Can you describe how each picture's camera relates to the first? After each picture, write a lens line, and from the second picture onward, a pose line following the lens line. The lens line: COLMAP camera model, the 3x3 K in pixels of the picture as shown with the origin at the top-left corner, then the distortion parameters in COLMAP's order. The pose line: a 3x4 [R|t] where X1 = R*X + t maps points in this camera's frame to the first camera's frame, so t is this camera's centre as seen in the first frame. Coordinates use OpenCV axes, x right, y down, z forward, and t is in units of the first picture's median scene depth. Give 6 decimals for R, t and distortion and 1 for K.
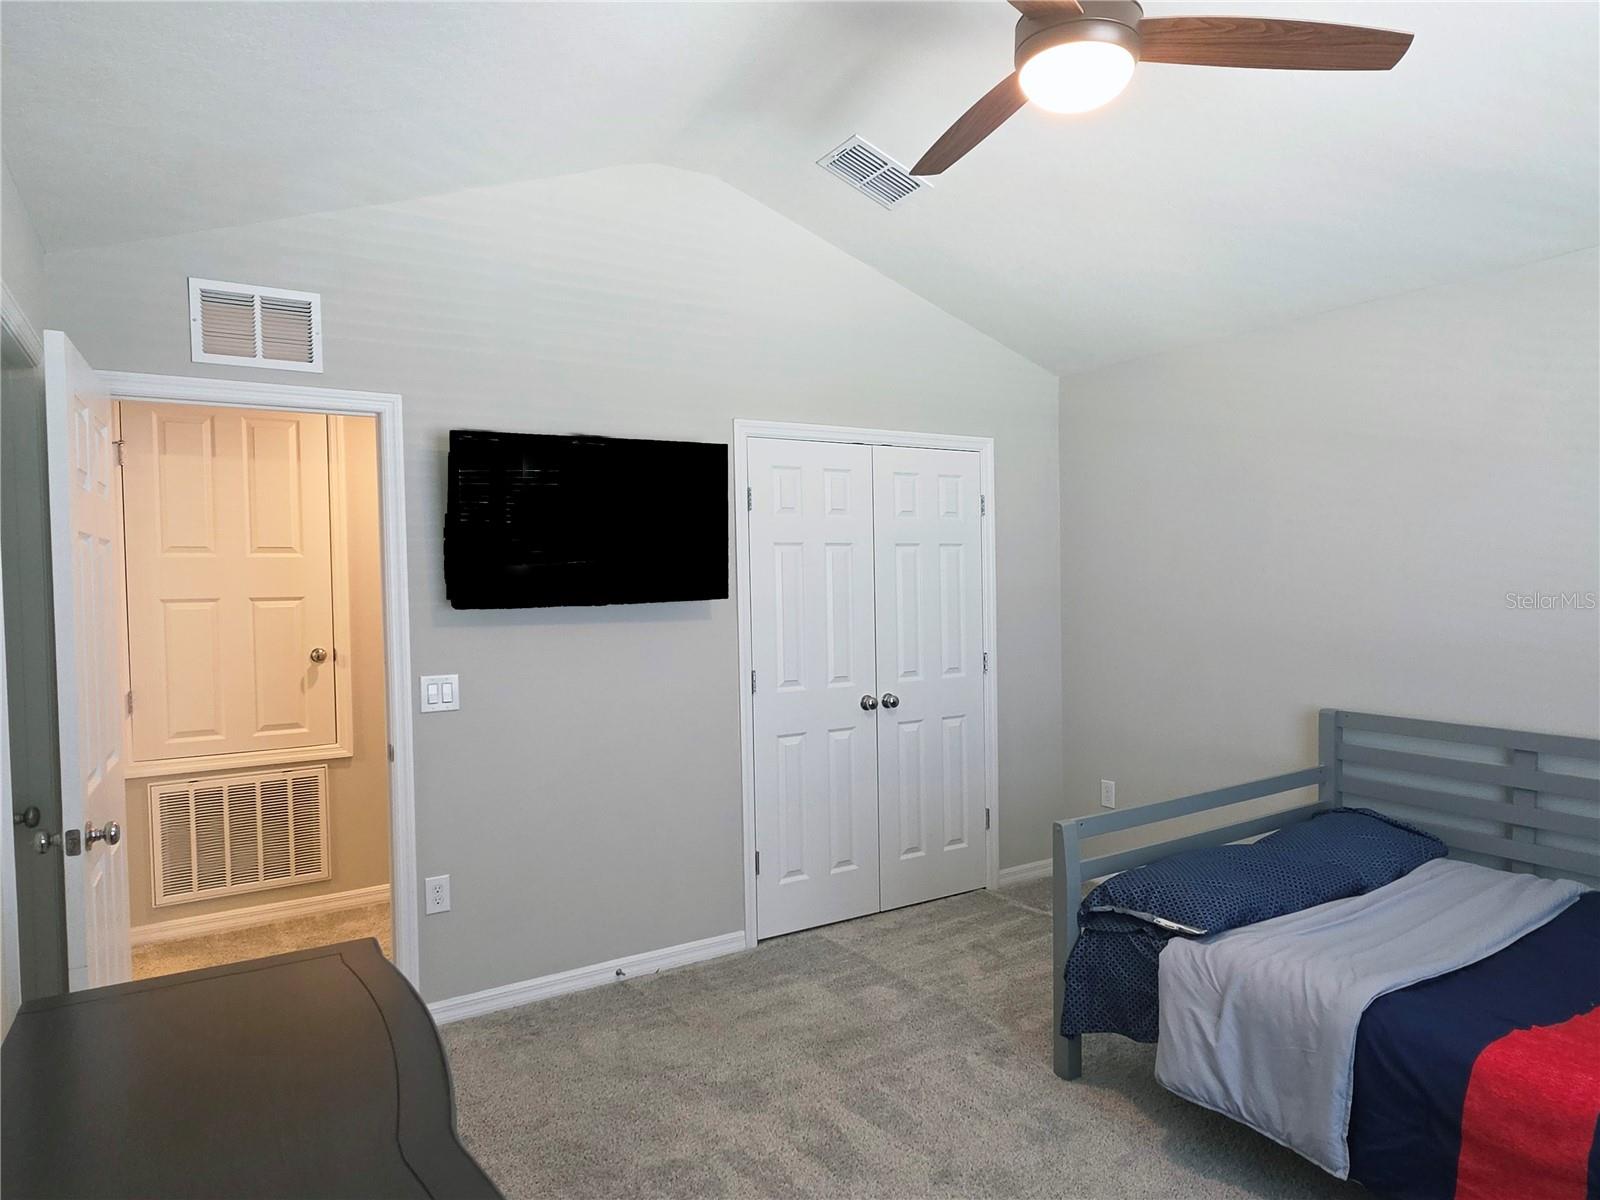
lens RADIAL K [[974.2, 0, 806.0], [0, 974.2, 608.7], [0, 0, 1]] dist [0.006670, 0.002011]
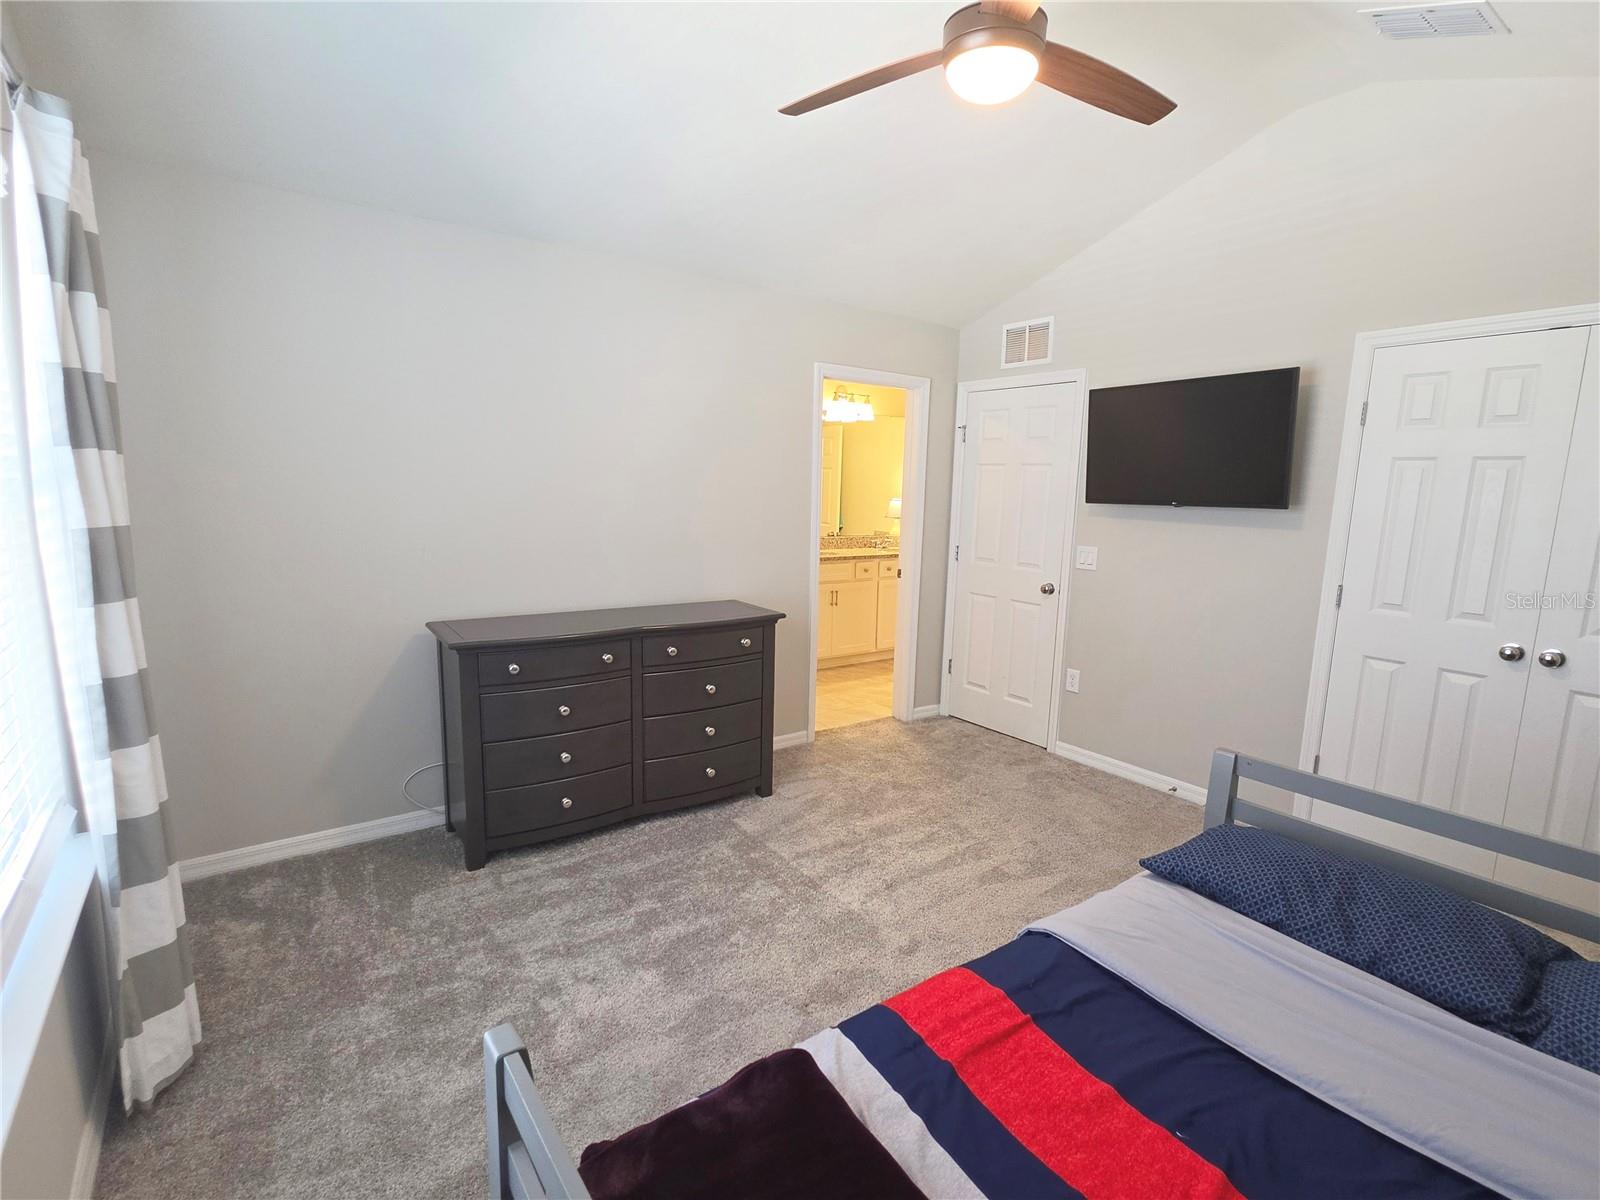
lens RADIAL K [[775.9, 0, 797.8], [0, 775.9, 600.2], [0, 0, 1]] dist [0.000785, 0.000251]
pose [[0.070888, 0.172850, -0.982394, 0.846310], [-0.050385, 0.984235, 0.169538, -0.036564], [0.996211, 0.037479, 0.078479, 0.439851]]
